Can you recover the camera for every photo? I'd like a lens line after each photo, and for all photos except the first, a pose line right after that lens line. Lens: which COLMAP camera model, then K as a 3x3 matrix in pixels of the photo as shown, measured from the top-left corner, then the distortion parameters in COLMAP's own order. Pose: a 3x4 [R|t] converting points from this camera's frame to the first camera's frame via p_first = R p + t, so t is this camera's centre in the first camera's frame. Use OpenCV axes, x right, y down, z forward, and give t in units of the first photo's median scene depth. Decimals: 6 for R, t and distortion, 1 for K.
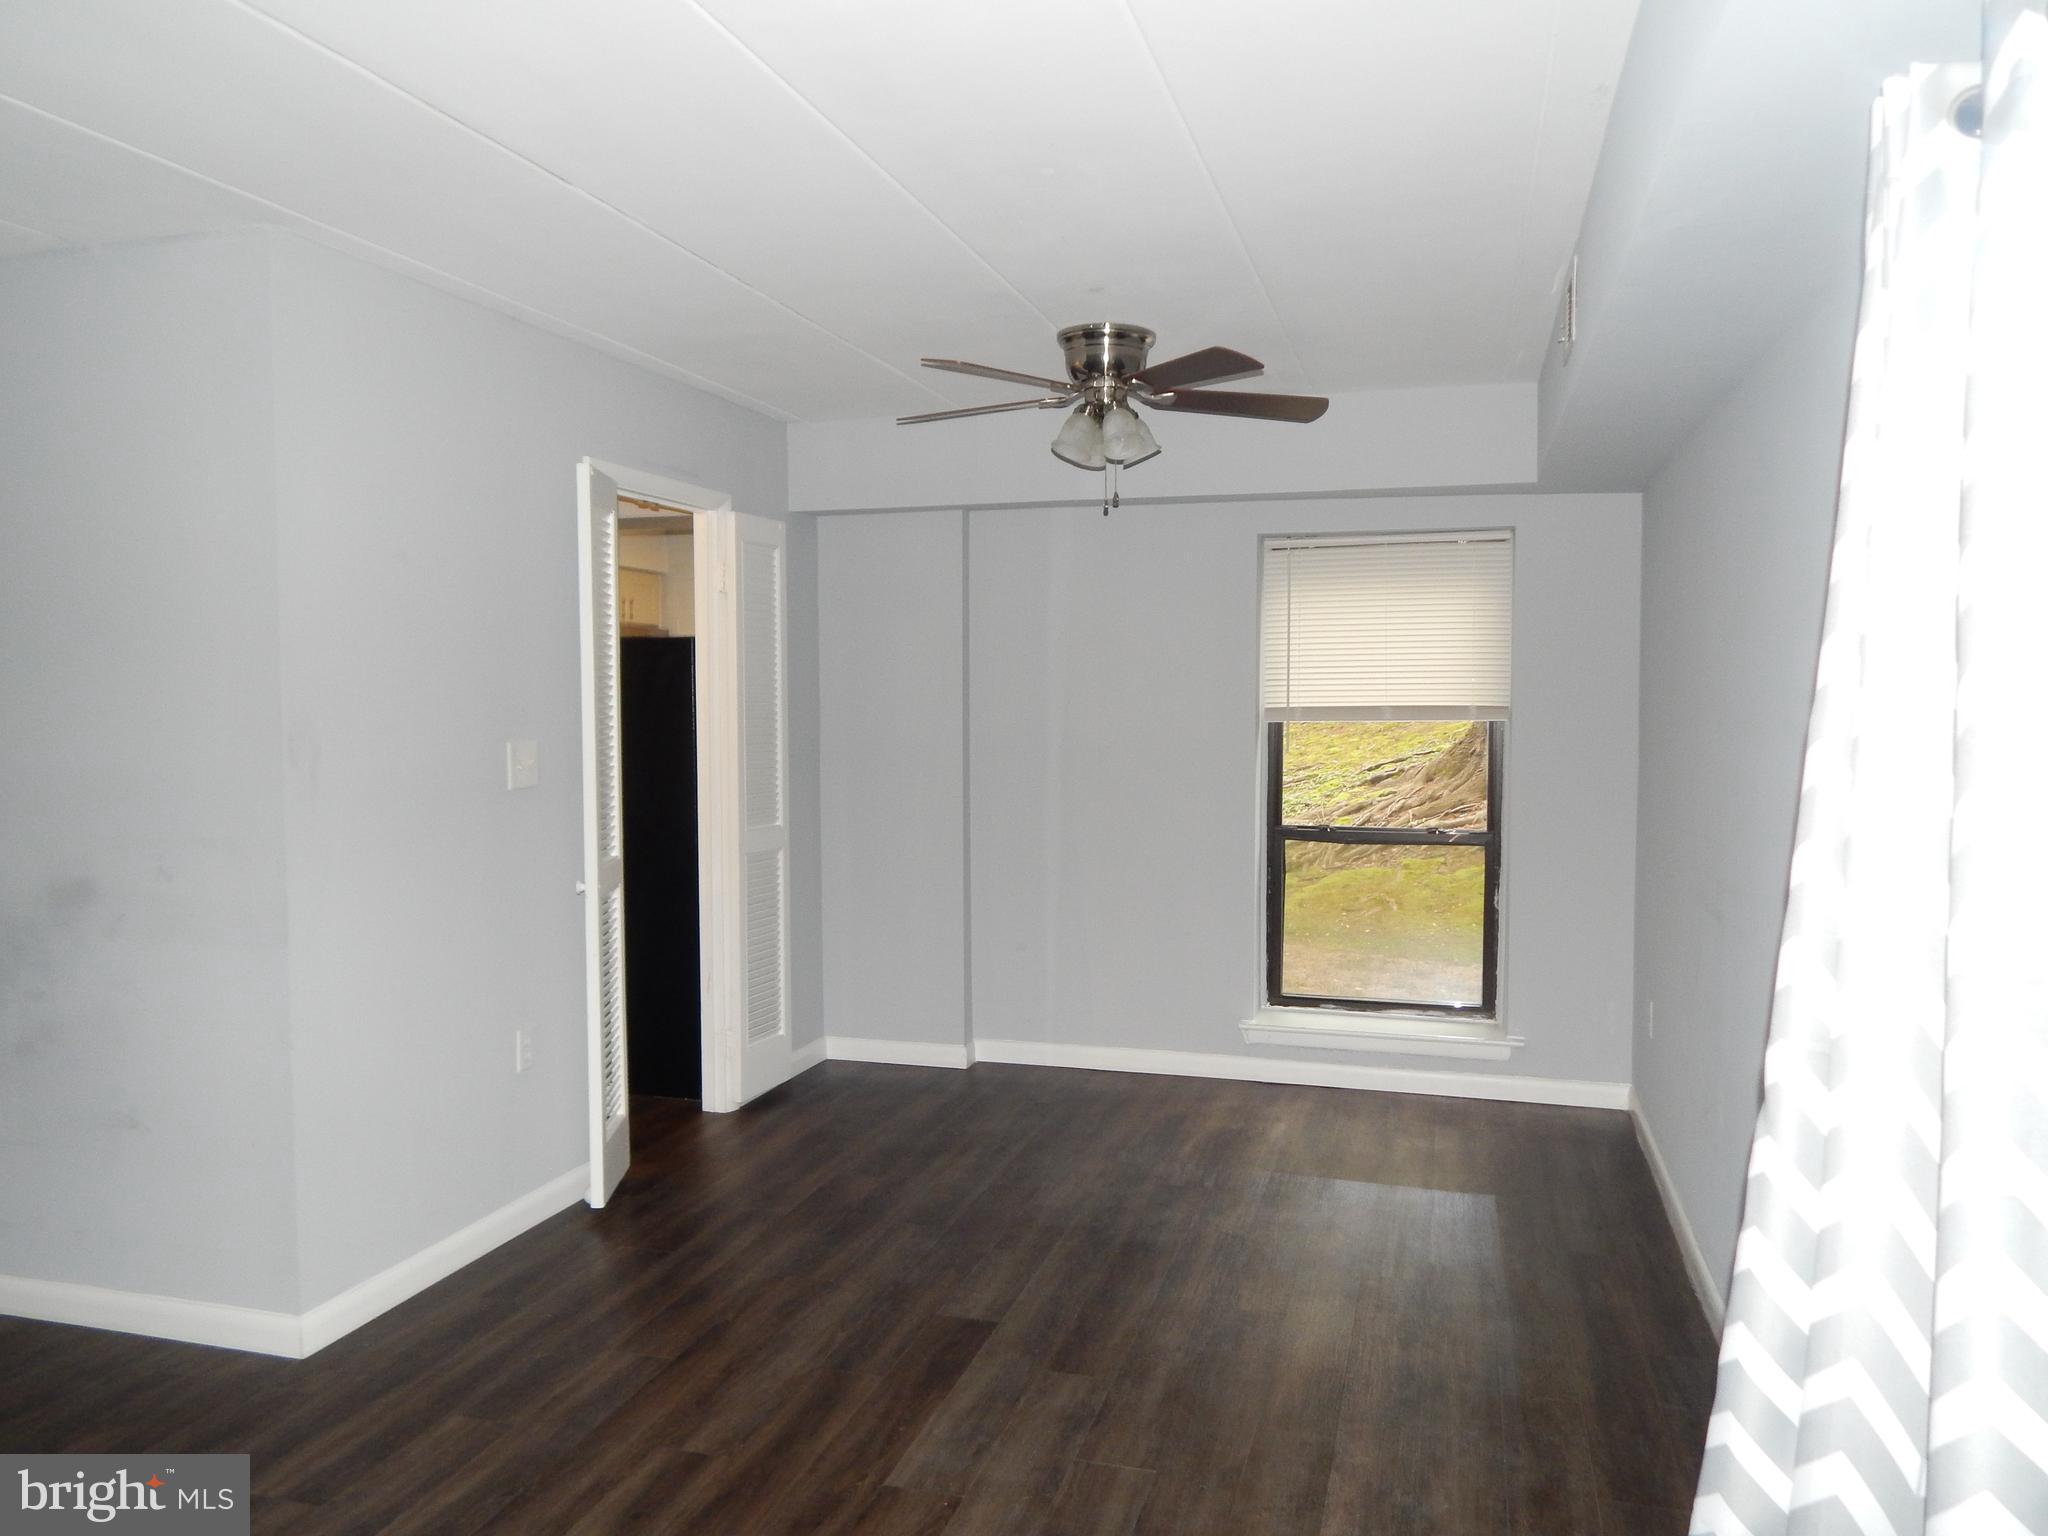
lens RADIAL K [[1489.4, 0, 1023.3], [0, 1489.4, 768.9], [0, 0, 1]] dist [0.007854, -0.024152]
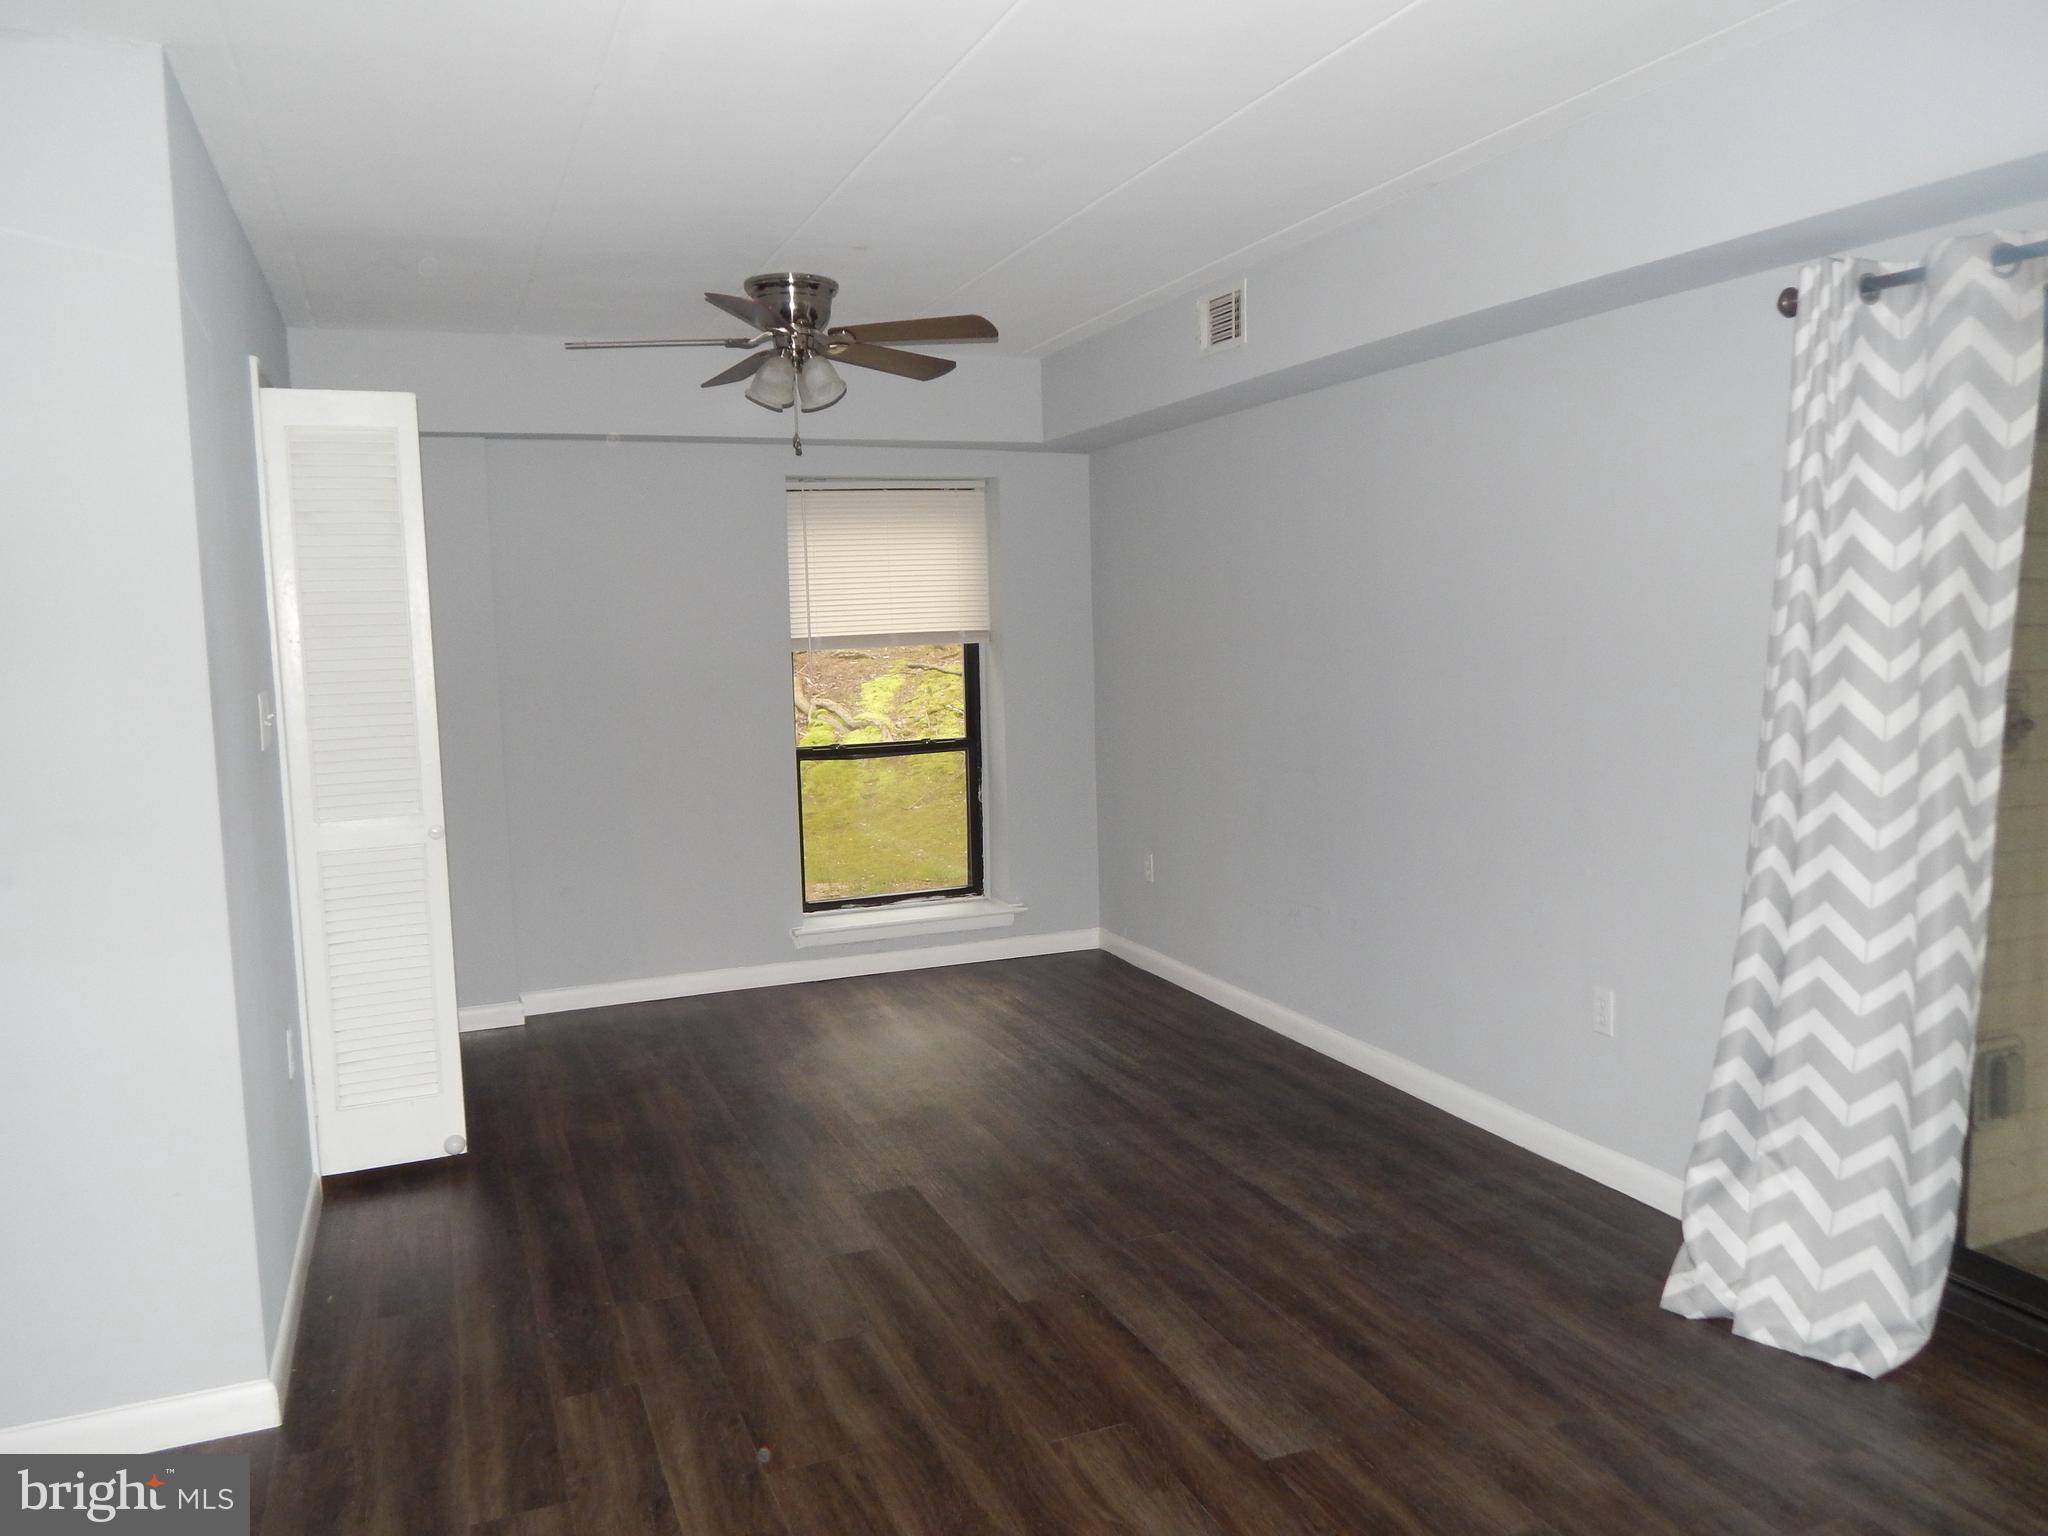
lens RADIAL K [[1489.4, 0, 1024.7], [0, 1489.4, 772.9], [0, 0, 1]] dist [0.007854, -0.024152]
pose [[0.786052, -0.086159, 0.612126, -0.449259], [0.061692, 0.996229, 0.061002, 0.000511], [-0.615074, -0.010188, 0.788404, 0.053710]]
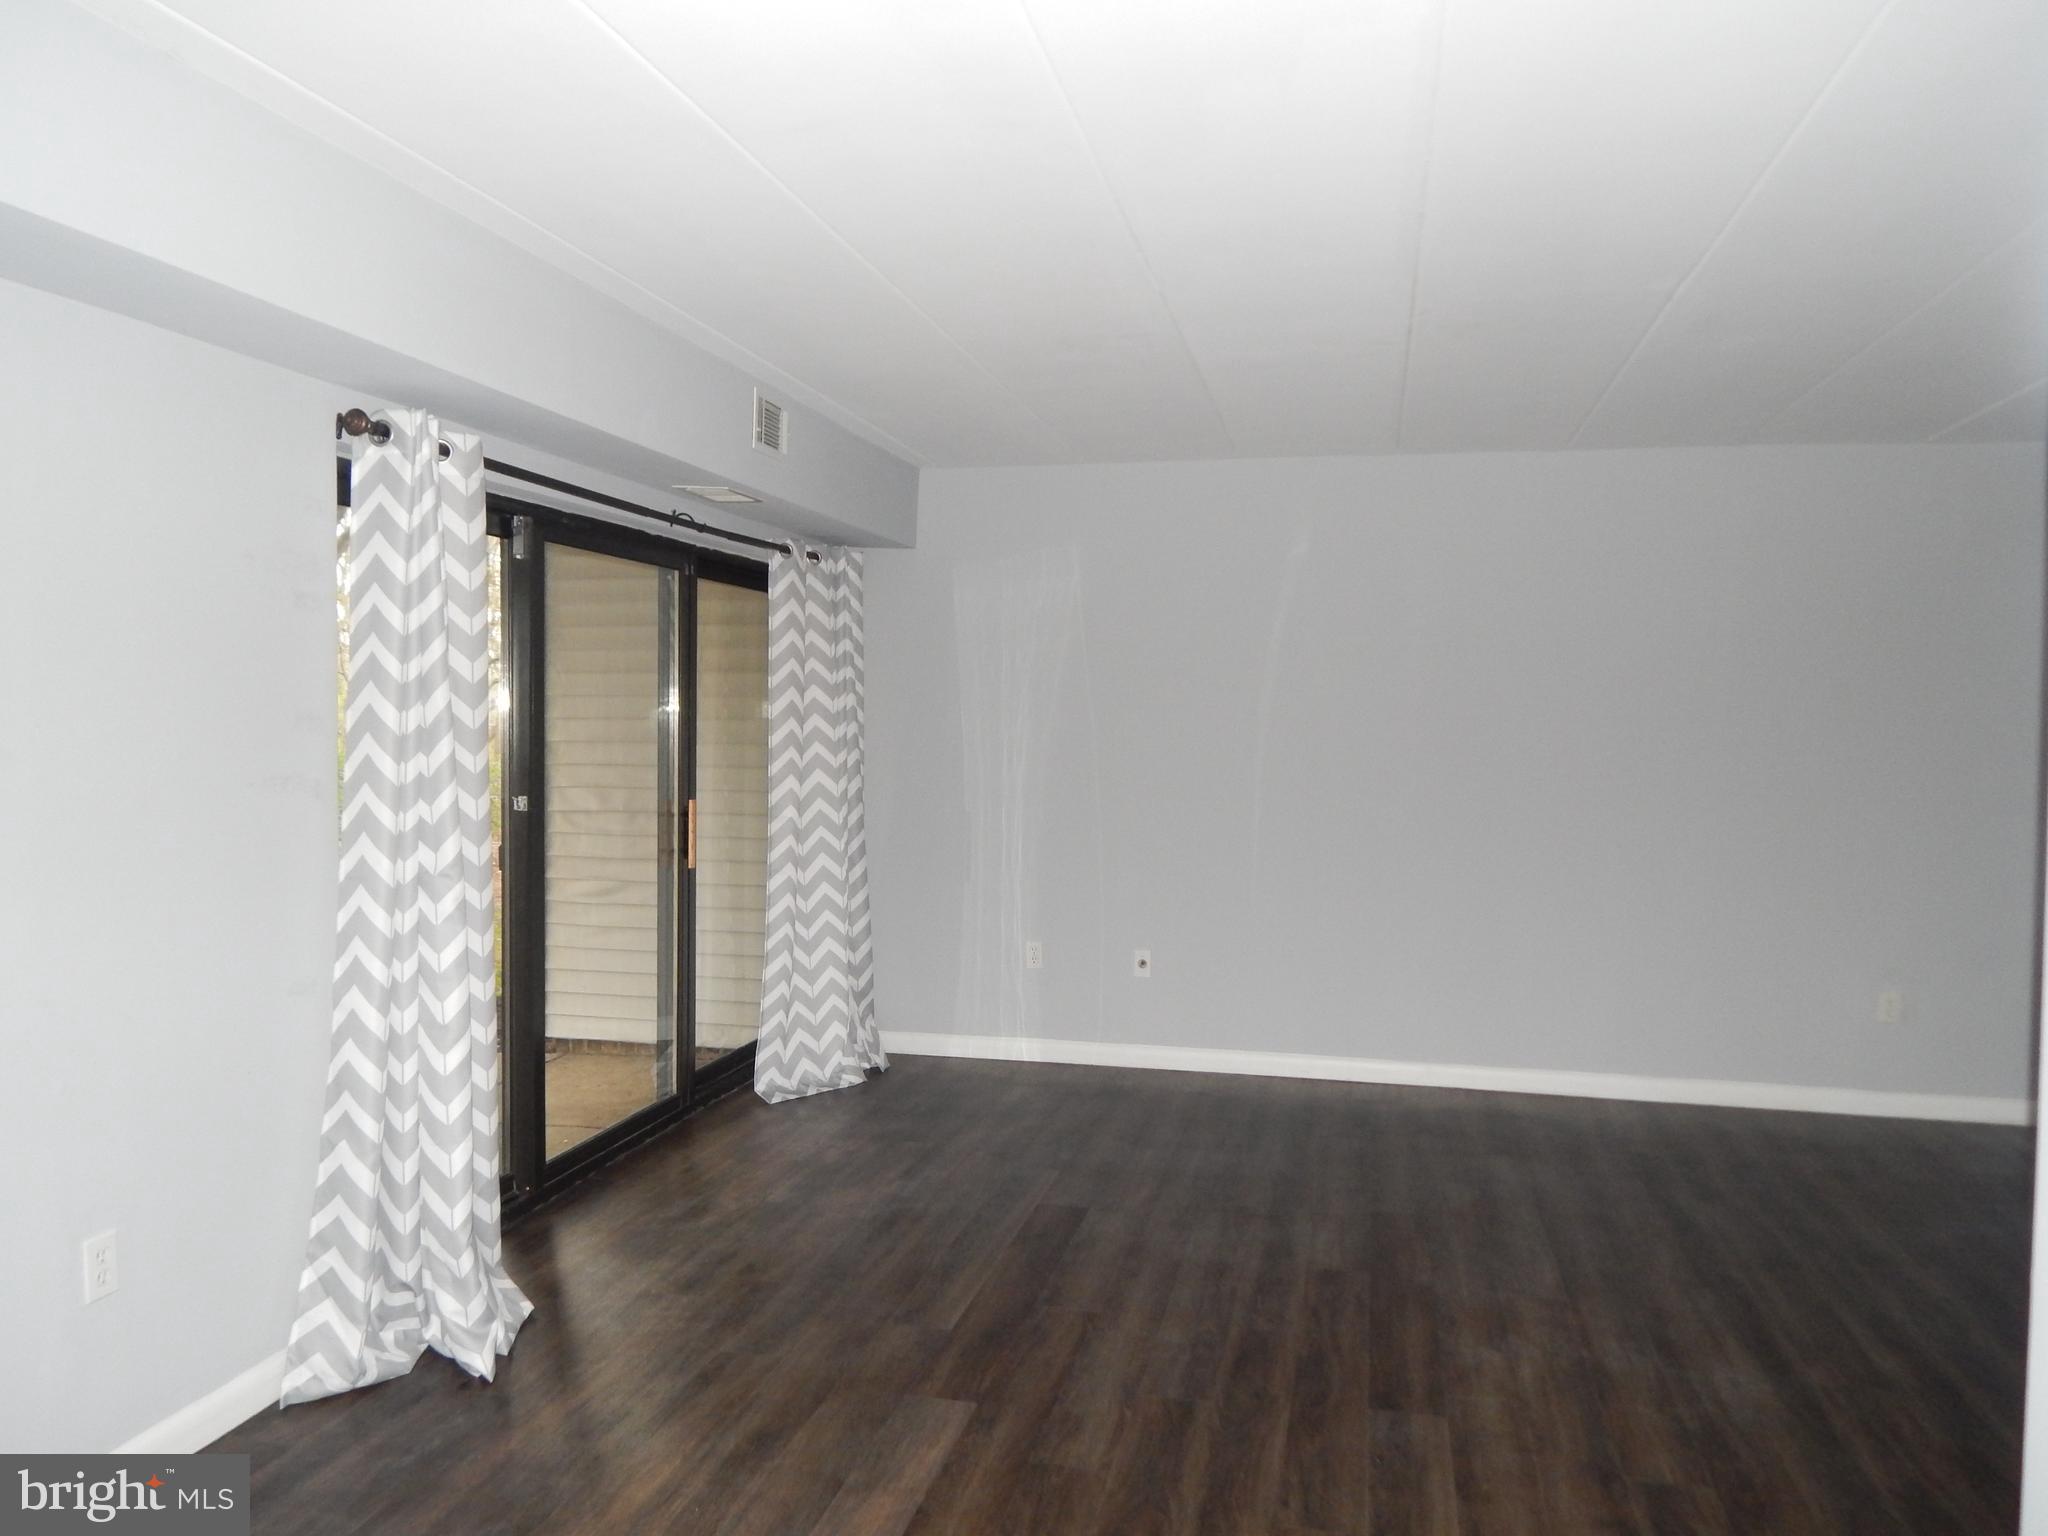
lens RADIAL K [[1489.4, 0, 1018.3], [0, 1489.4, 765.7], [0, 0, 1]] dist [0.007854, -0.024152]
pose [[-0.998964, -0.004651, -0.045279, -0.047055], [-0.008875, 0.995576, 0.093535, -0.055944], [0.044644, 0.093840, -0.994586, 1.081726]]
